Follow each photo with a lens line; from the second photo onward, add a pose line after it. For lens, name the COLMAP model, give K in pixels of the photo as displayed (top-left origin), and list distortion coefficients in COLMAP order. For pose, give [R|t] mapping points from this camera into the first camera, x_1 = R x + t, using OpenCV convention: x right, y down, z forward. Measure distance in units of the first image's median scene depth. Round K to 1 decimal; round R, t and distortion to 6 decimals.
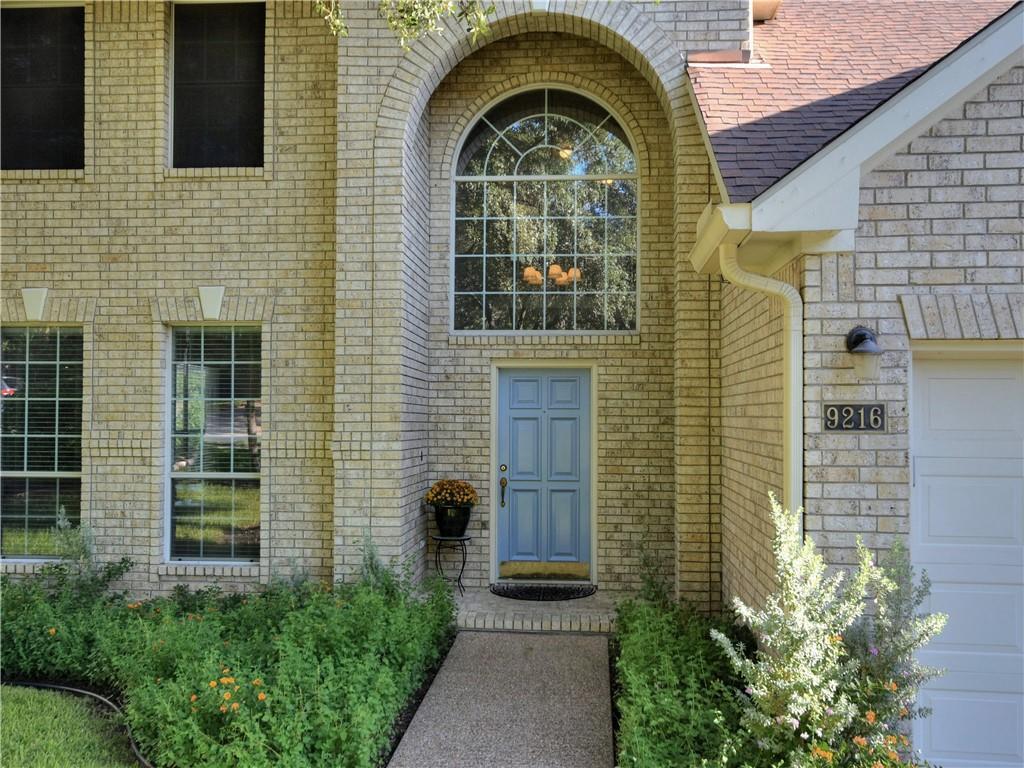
lens RADIAL K [[900.4, 0, 513.3], [0, 900.4, 390.9], [0, 0, 1]] dist [0.014232, 0.003589]
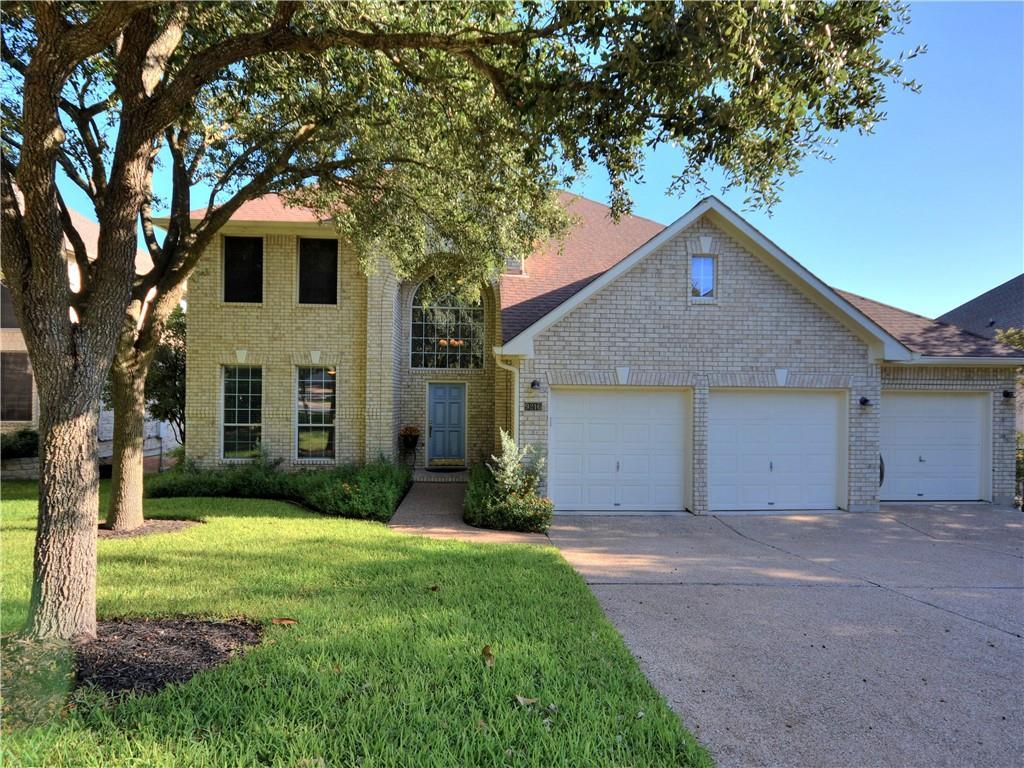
lens RADIAL K [[512.1, 0, 506.3], [0, 512.1, 388.6], [0, 0, 1]] dist [-0.001197, 0.000291]
pose [[0.990551, 0.007058, 0.136966, 0.002233], [-0.009440, 0.999815, 0.016749, -0.039963], [-0.136822, -0.017884, 0.990434, -0.525096]]
